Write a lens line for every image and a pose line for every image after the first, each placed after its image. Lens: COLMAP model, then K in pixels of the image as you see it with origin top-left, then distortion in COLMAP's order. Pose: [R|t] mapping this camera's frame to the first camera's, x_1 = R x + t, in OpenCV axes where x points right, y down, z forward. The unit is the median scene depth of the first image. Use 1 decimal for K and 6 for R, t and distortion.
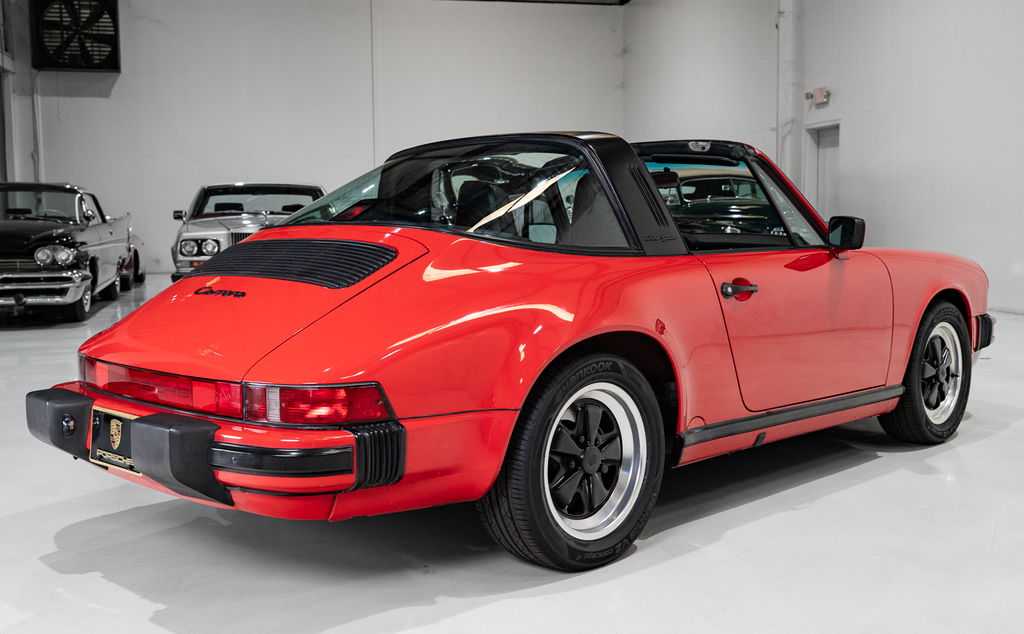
lens RADIAL K [[1058.2, 0, 517.1], [0, 1058.2, 320.8], [0, 0, 1]] dist [0.010852, 0.000000]
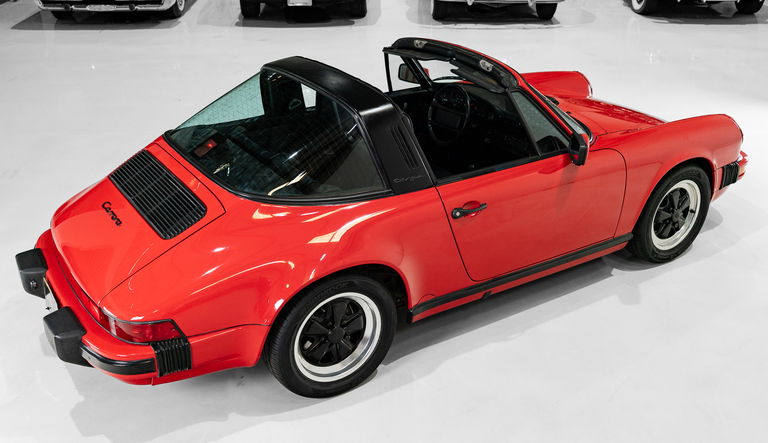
lens RADIAL K [[766.3, 0, 390.2], [0, 766.3, 222.0], [0, 0, 1]] dist [0.007002, 0.000000]
pose [[0.978393, 0.099019, -0.181499, 0.307061], [-0.029887, 0.936371, 0.349737, -0.388646], [0.204581, -0.336756, 0.919098, 0.016769]]
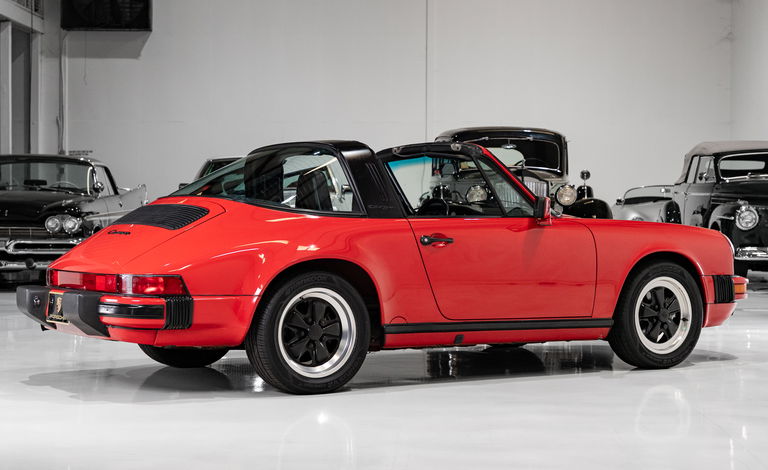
lens RADIAL K [[1457.0, 0, 380.5], [0, 1457.0, 234.5], [0, 0, 1]] dist [0.061437, 0.000000]
pose [[0.977166, 0.019143, -0.211614, 0.614206], [-0.033714, 0.997285, -0.065466, 0.112152], [0.209787, 0.071106, 0.975158, -1.202025]]
